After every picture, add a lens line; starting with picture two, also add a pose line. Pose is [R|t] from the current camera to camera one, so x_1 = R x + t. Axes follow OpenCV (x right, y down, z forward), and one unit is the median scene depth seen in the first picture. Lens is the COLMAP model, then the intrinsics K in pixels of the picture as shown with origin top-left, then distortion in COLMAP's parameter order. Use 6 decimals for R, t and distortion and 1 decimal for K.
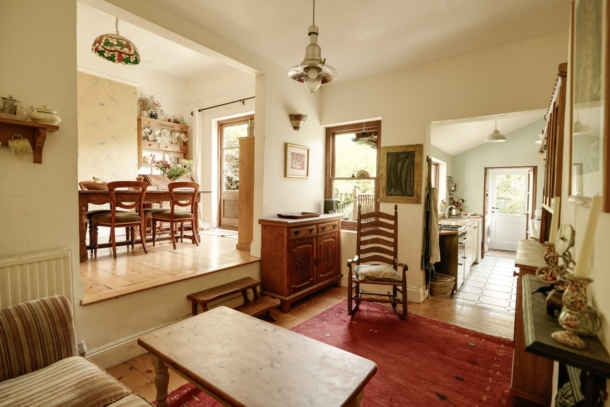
lens RADIAL K [[303.4, 0, 305.0], [0, 303.4, 203.5], [0, 0, 1]] dist [0.002027, 0.001061]
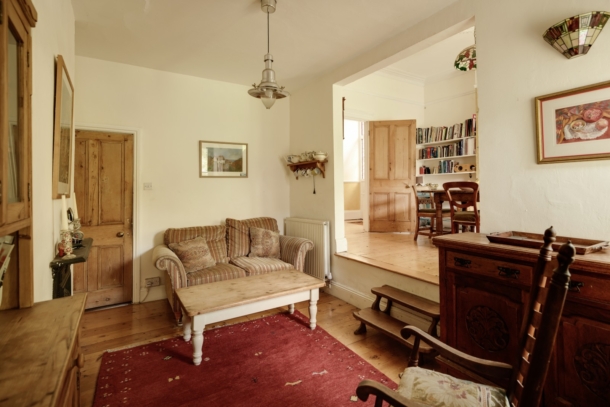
lens RADIAL K [[304.3, 0, 313.9], [0, 304.3, 194.4], [0, 0, 1]] dist [0.000874, 0.000211]
pose [[-0.347906, 0.008916, -0.937487, 0.549058], [-0.034546, 0.999154, 0.022322, -0.032588], [0.936893, 0.040153, -0.347304, 0.819670]]
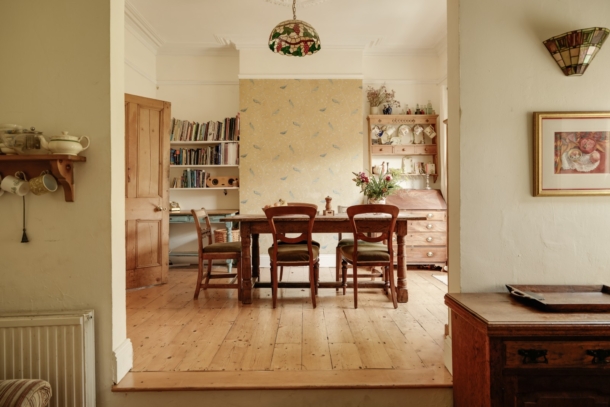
lens RADIAL K [[363.8, 0, 303.9], [0, 363.8, 193.0], [0, 0, 1]] dist [0.001358, 0.001127]
pose [[0.592313, -0.022224, -0.805401, 0.144955], [-0.020448, 0.998883, -0.042600, -0.062741], [0.805448, 0.041702, 0.591197, 0.455711]]
